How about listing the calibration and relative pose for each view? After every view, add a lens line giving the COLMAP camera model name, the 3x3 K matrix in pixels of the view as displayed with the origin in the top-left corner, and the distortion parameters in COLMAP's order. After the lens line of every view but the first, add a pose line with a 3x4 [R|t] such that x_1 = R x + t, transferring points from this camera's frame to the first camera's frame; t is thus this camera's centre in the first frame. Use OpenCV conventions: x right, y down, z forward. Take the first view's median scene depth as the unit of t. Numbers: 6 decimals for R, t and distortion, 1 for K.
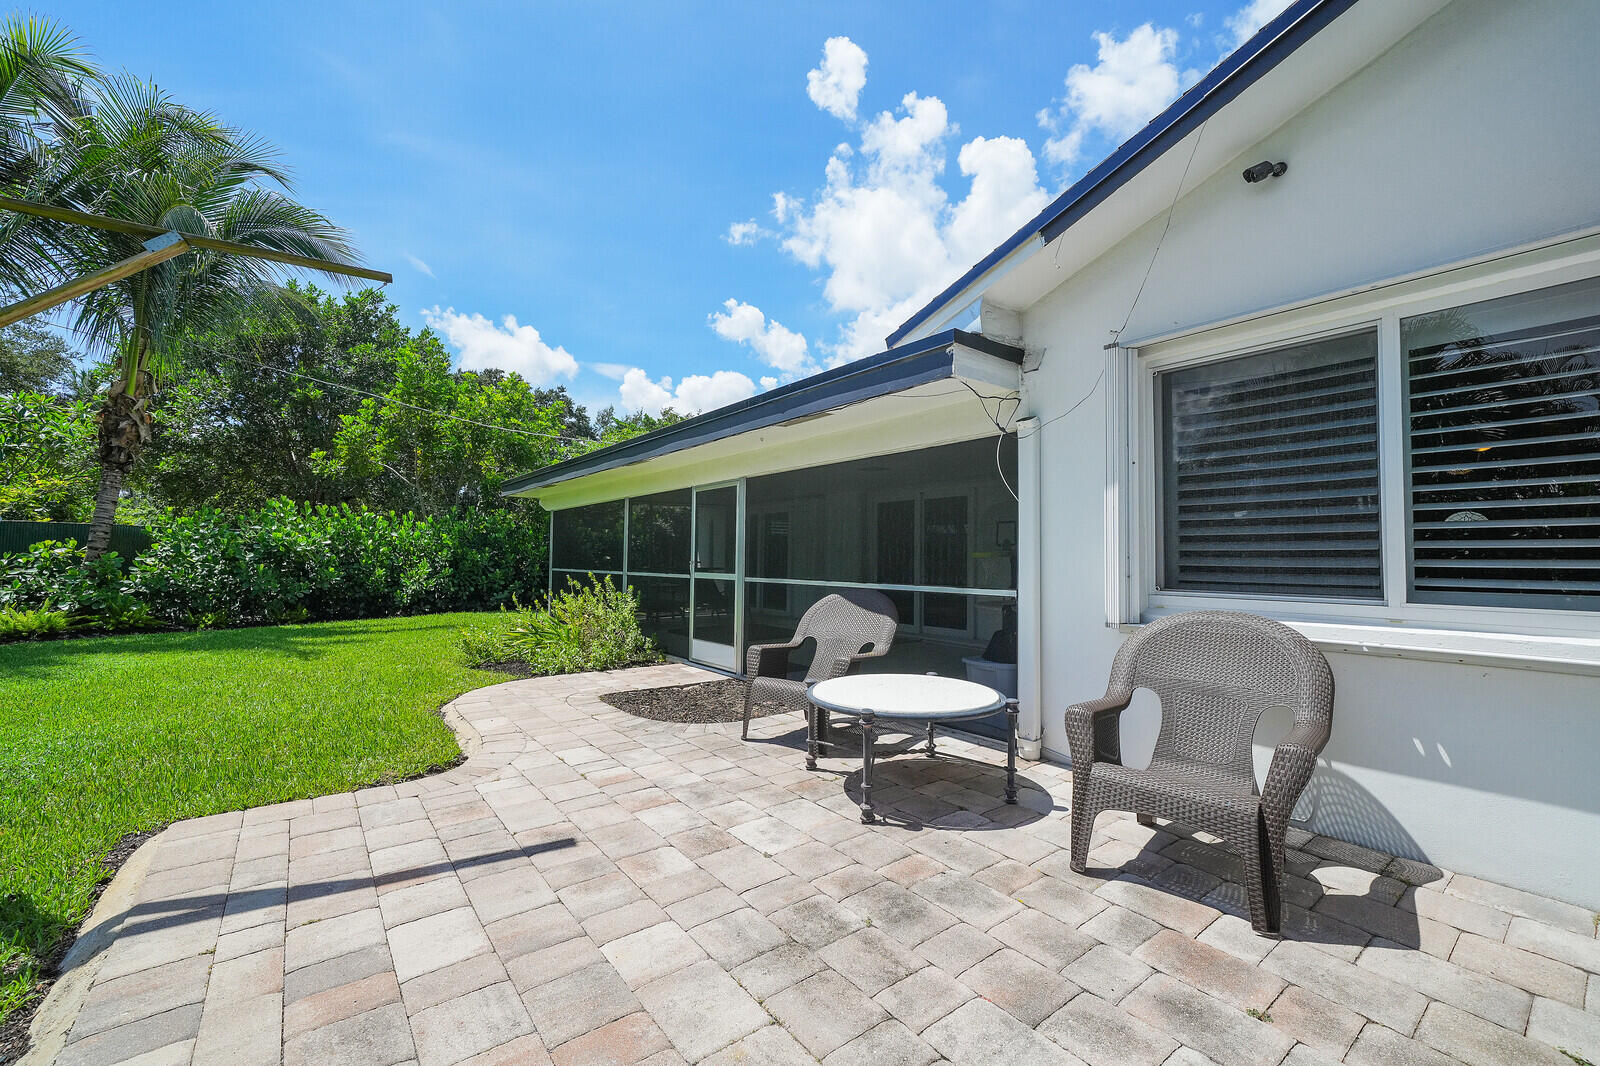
lens RADIAL K [[649.7, 0, 791.0], [0, 649.7, 513.2], [0, 0, 1]] dist [-0.000444, 0.000234]
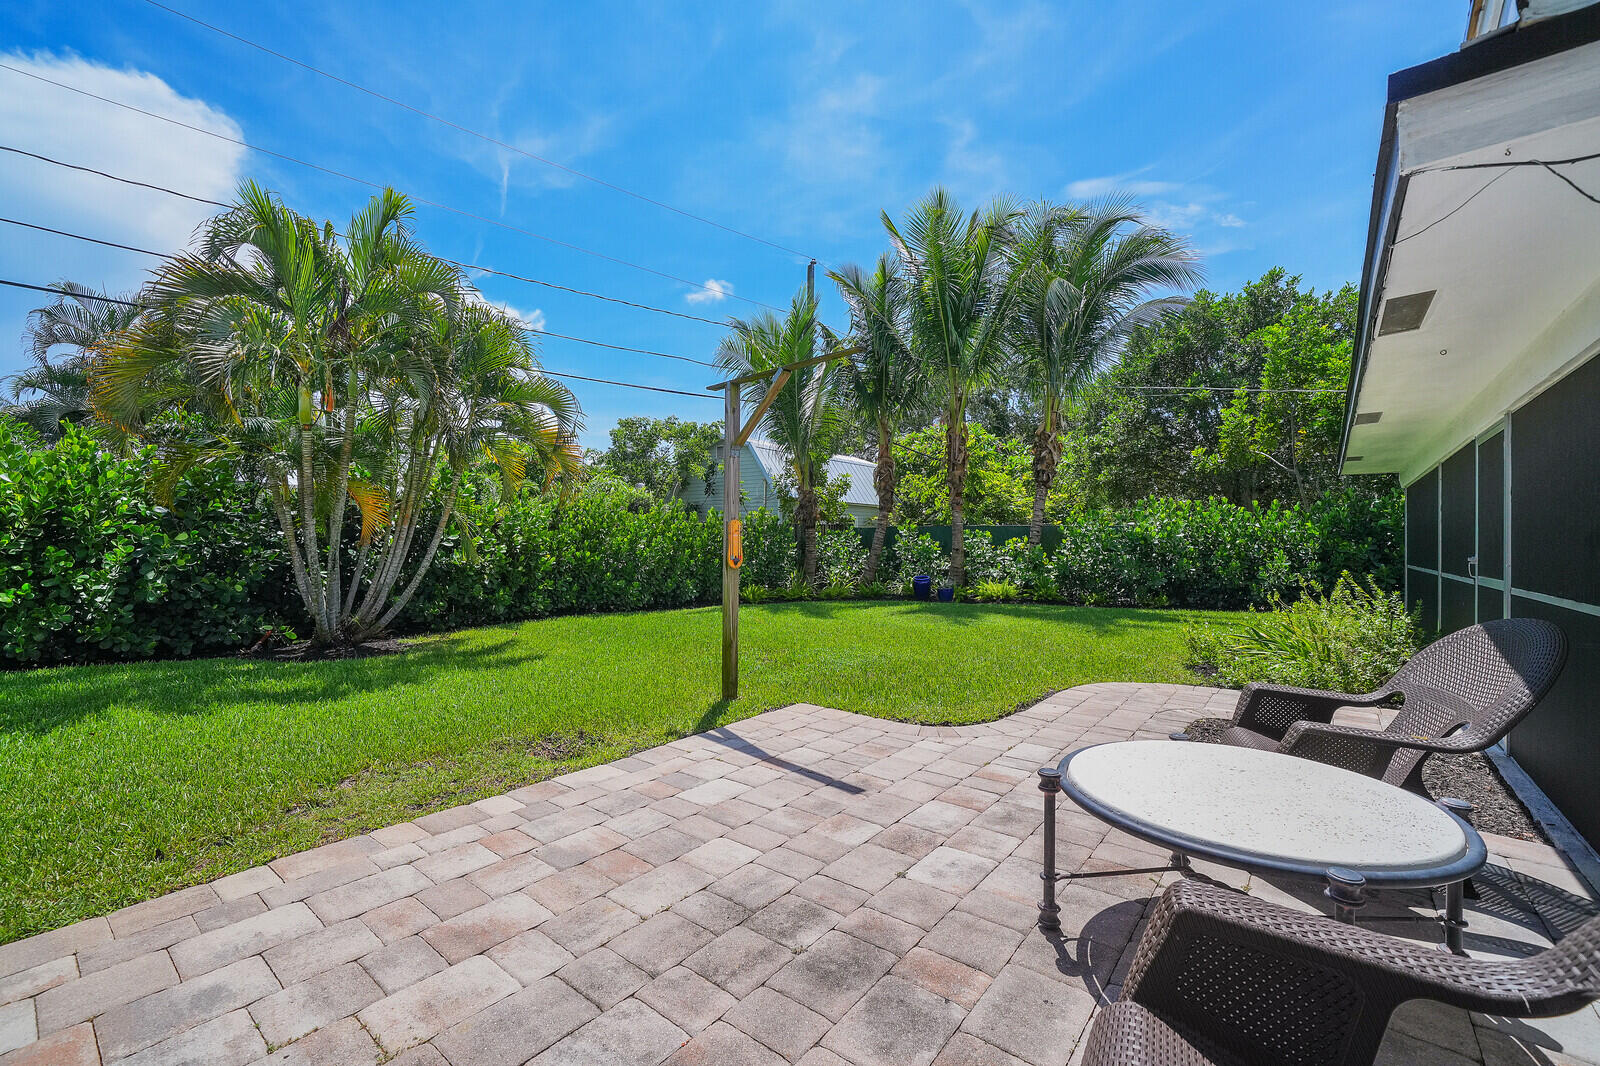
lens RADIAL K [[656.8, 0, 806.2], [0, 656.8, 533.8], [0, 0, 1]] dist [0.000779, 0.000316]
pose [[0.250528, -0.020733, -0.967887, 0.563693], [0.065231, 0.997860, -0.004491, 0.024053], [0.965909, -0.062011, 0.251344, 0.440671]]
